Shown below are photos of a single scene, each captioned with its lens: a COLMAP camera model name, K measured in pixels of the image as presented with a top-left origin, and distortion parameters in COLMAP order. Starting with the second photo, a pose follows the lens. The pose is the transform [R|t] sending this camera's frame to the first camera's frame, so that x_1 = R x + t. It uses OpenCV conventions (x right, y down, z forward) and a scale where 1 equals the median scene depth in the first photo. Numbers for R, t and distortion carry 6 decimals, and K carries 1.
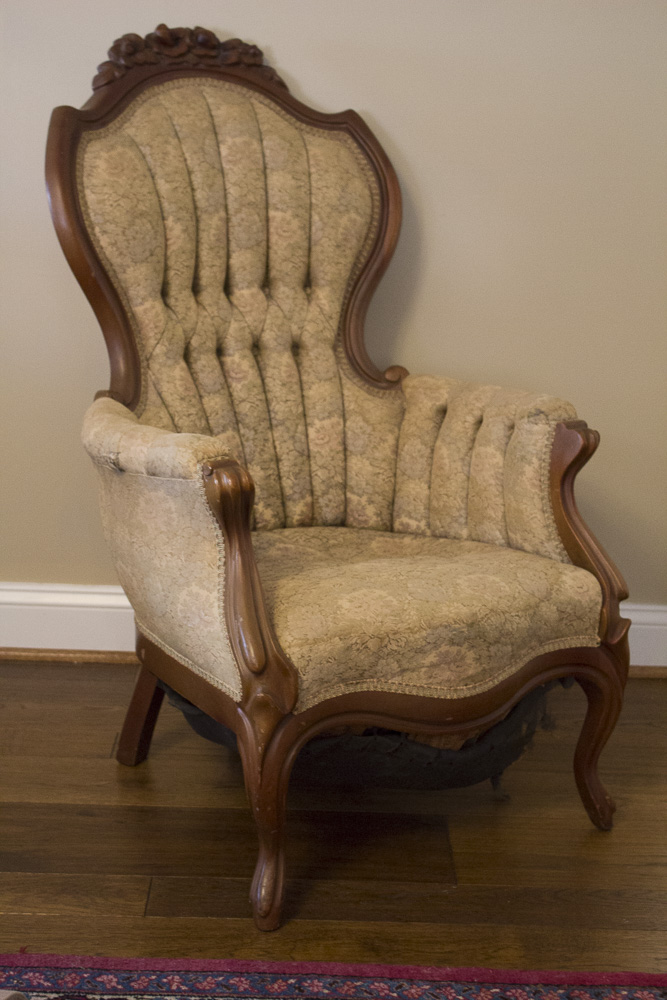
lens RADIAL K [[1637.5, 0, 333.5], [0, 1637.5, 500.0], [0, 0, 1]] dist [0.000964, 0.044801]
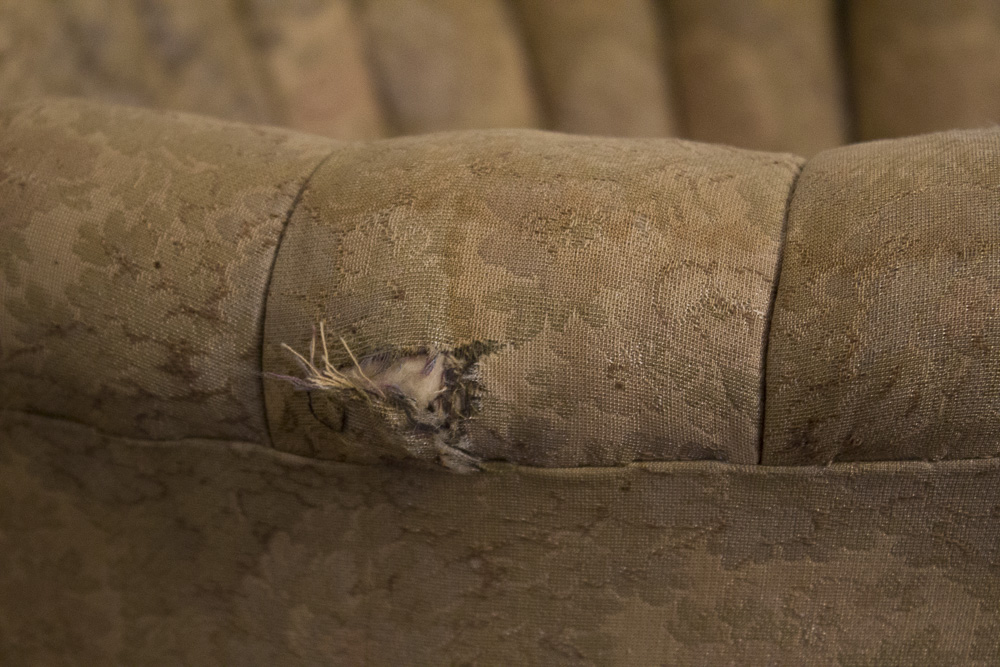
lens RADIAL K [[2182.7, 0, 500.0], [0, 2182.7, 333.5], [0, 0, 1]] dist [0.047907, 0.041822]
pose [[0.768937, -0.213549, 0.602605, -0.223586], [0.149158, 0.976476, 0.155712, -0.054427], [-0.621681, -0.029850, 0.782701, 0.784665]]
